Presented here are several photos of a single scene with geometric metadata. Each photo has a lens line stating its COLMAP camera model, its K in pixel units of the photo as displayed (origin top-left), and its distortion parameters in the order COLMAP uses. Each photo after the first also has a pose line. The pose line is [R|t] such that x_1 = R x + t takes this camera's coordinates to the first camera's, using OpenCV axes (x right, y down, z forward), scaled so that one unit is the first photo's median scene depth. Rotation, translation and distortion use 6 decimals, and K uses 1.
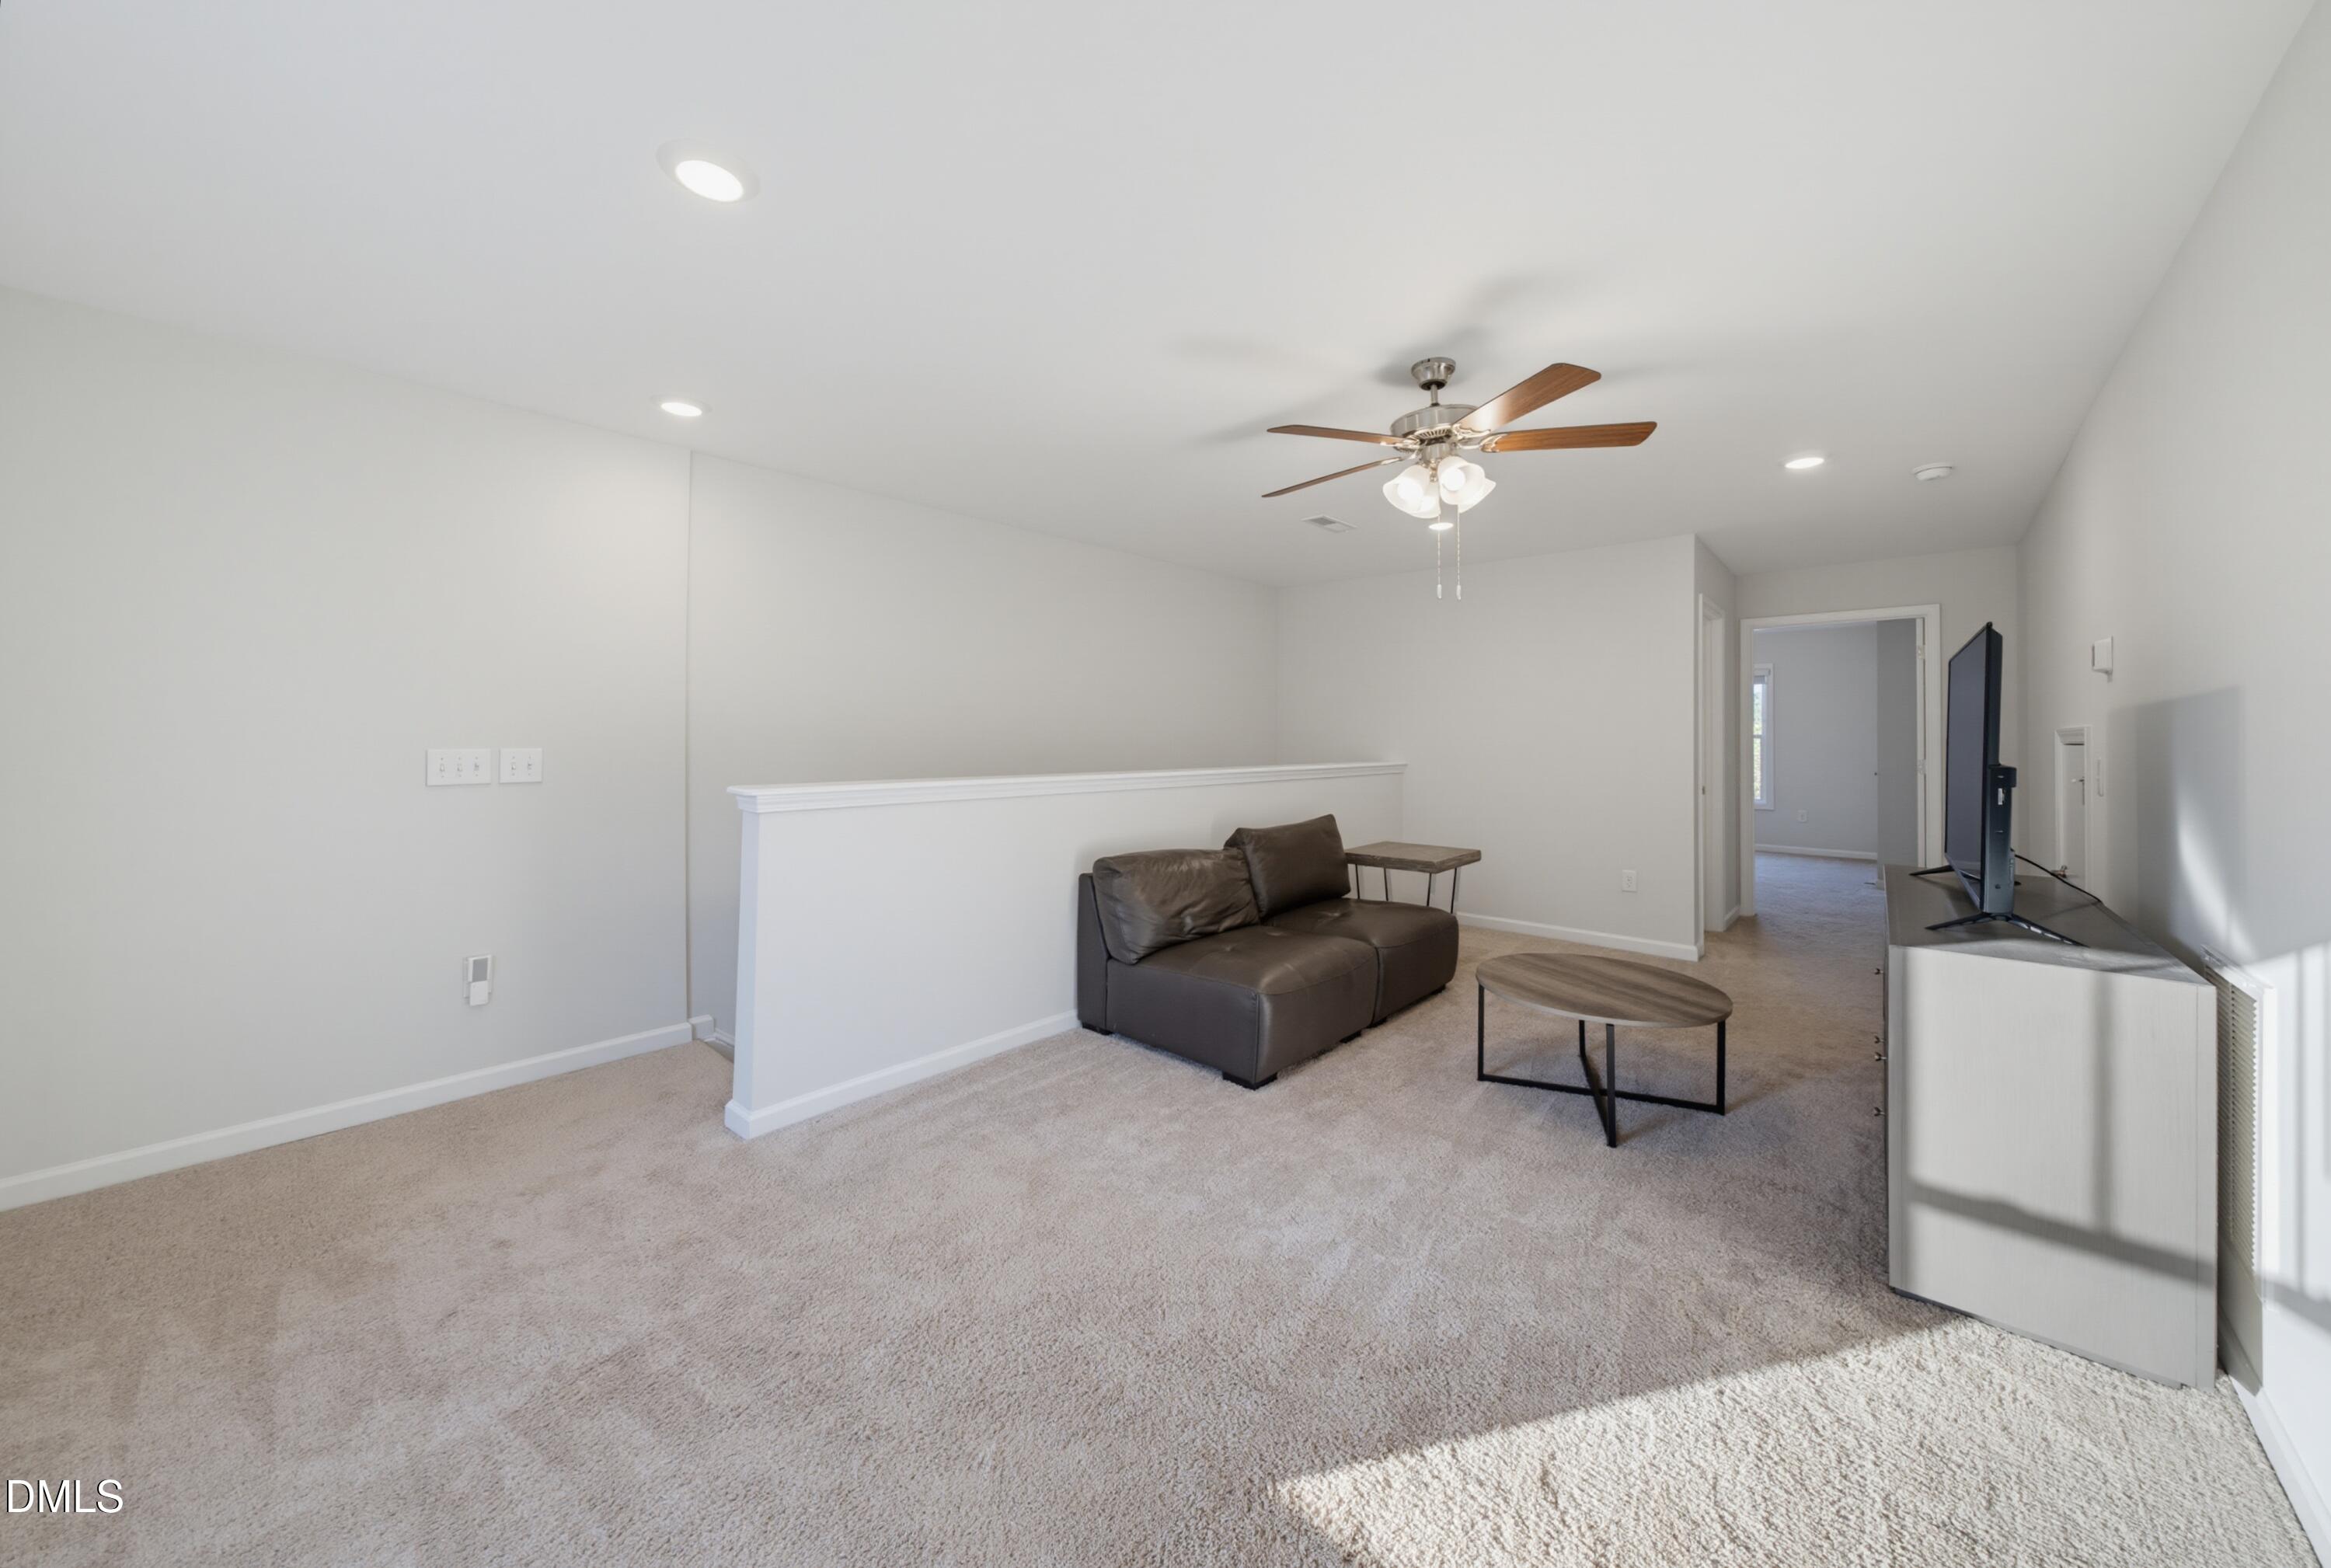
lens RADIAL K [[824.7, 0, 1165.6], [0, 824.7, 737.1], [0, 0, 1]] dist [-0.001021, -0.000016]
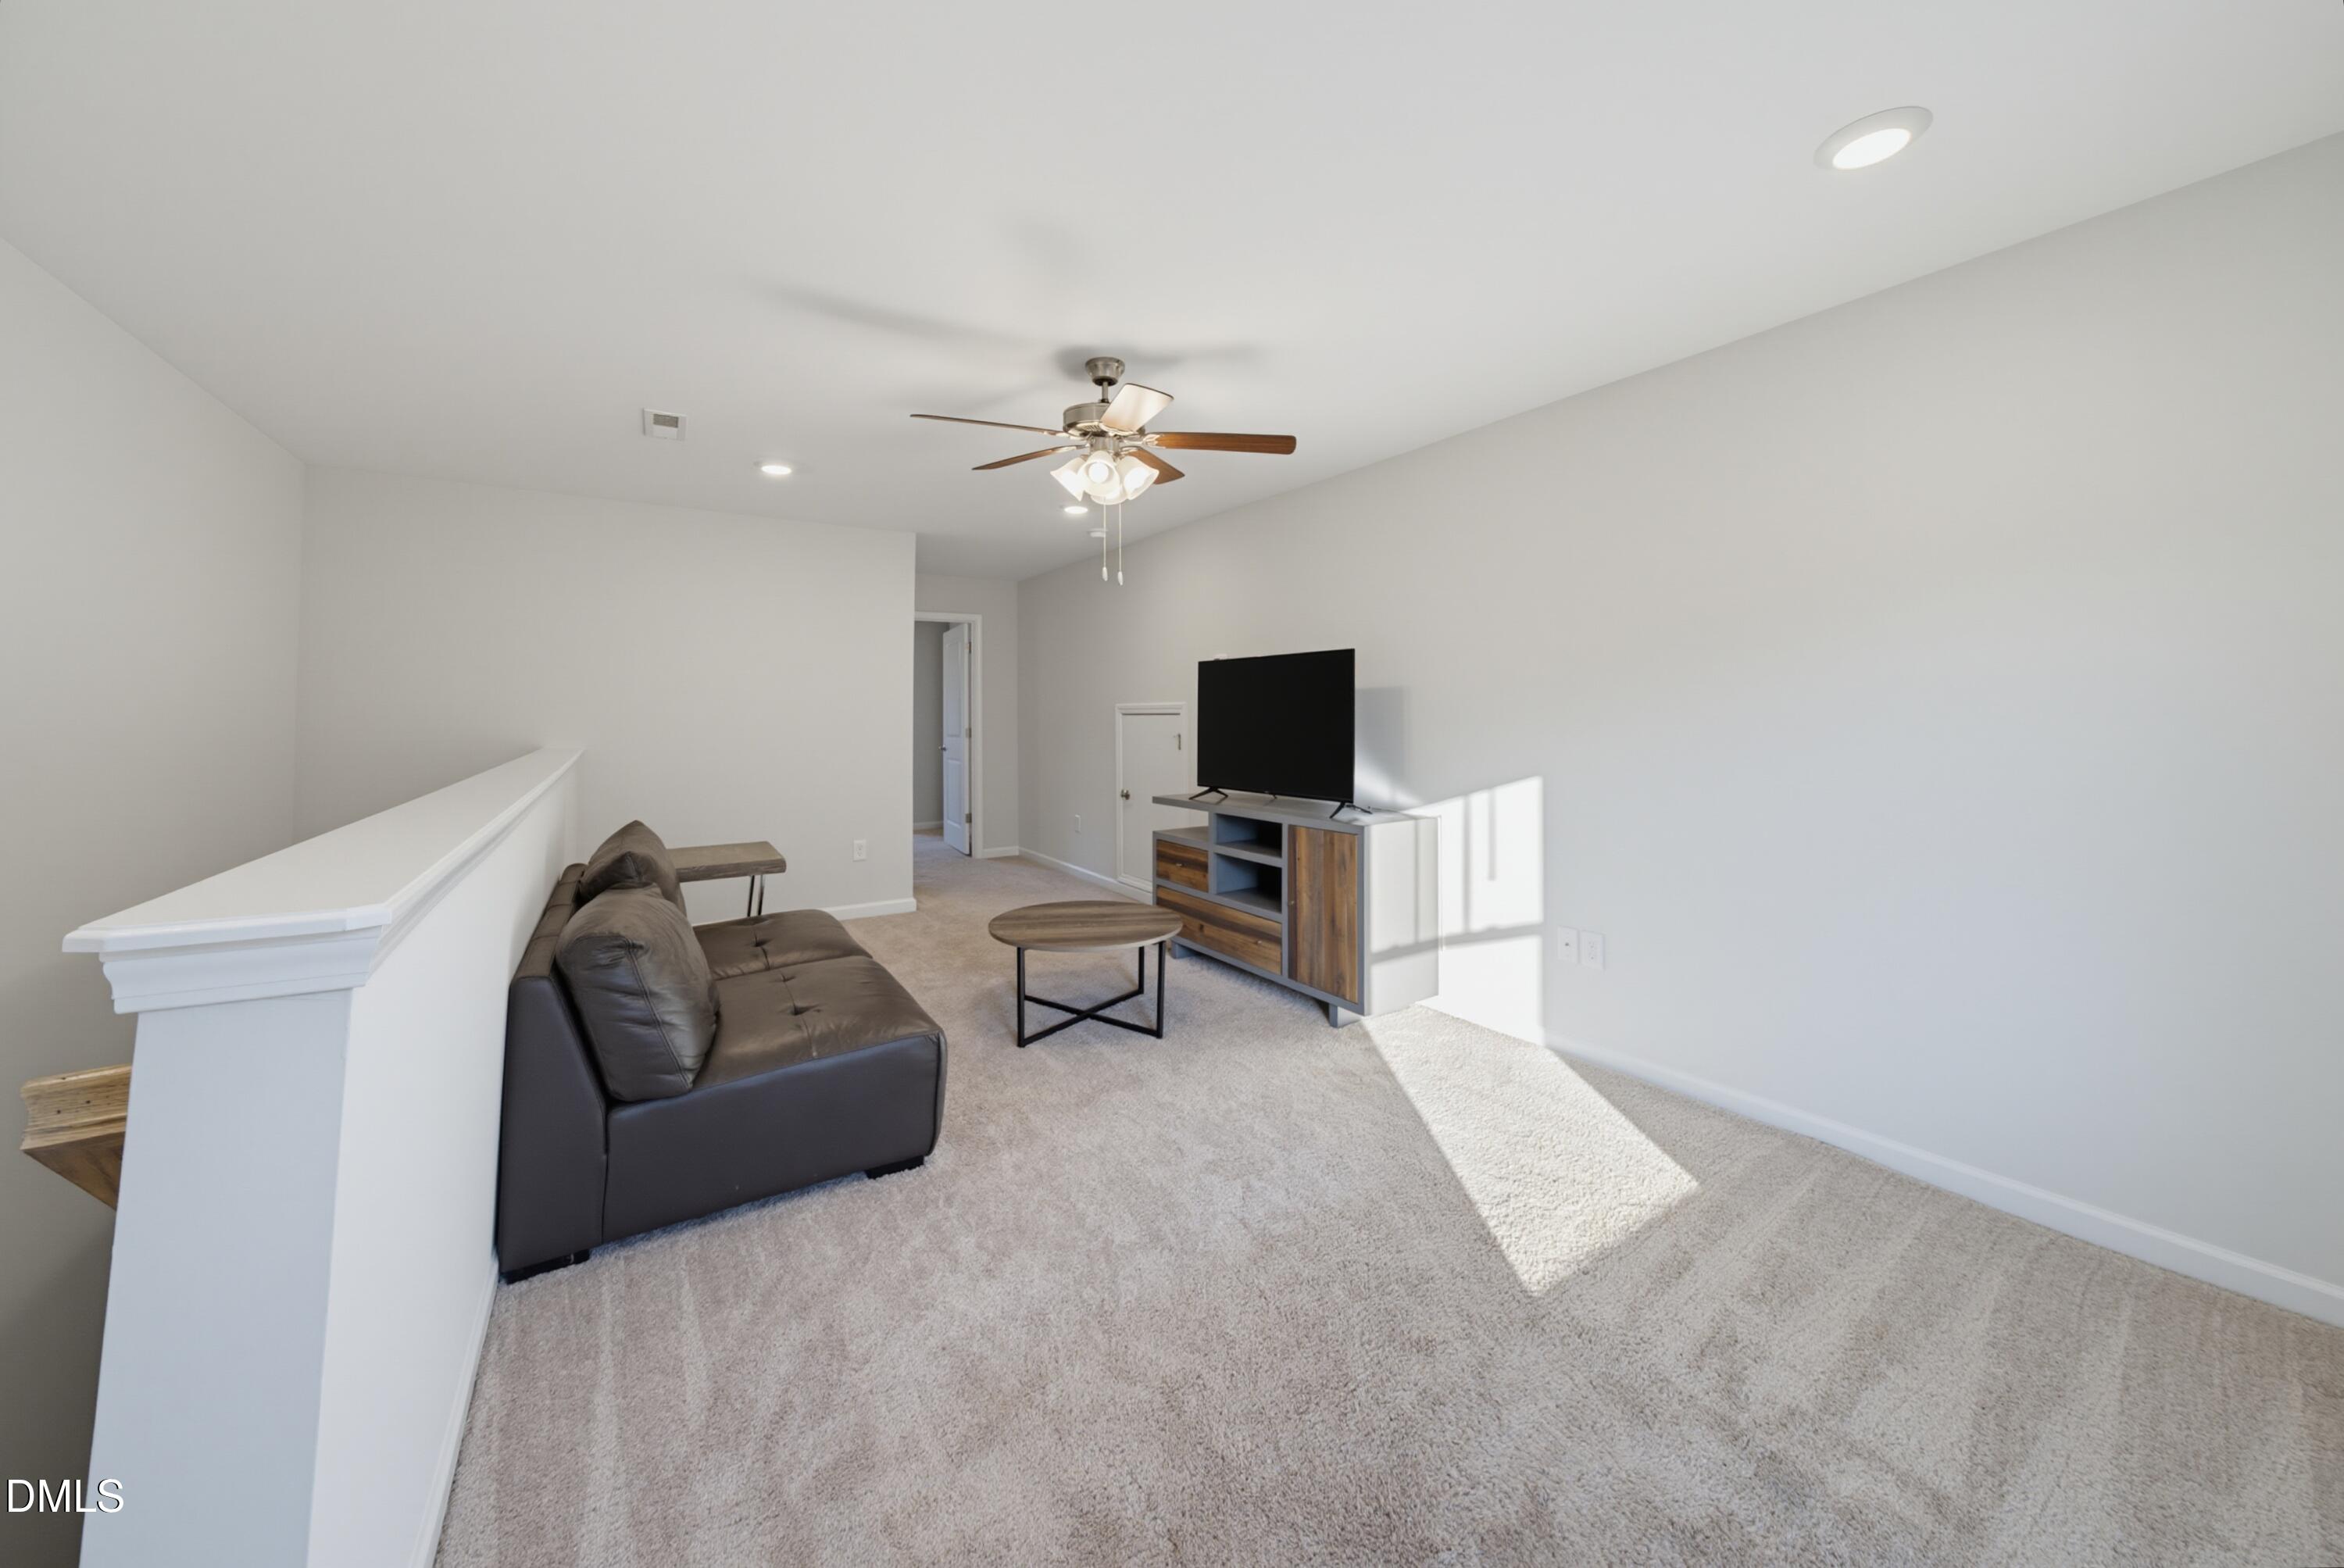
lens RADIAL K [[831.8, 0, 1170.5], [0, 831.8, 713.6], [0, 0, 1]] dist [0.000451, 0.000054]
pose [[0.252612, 0.002289, 0.967565, -0.672558], [0.001845, 0.999994, -0.002848, 0.001541], [-0.967566, 0.002504, 0.252606, 0.639512]]
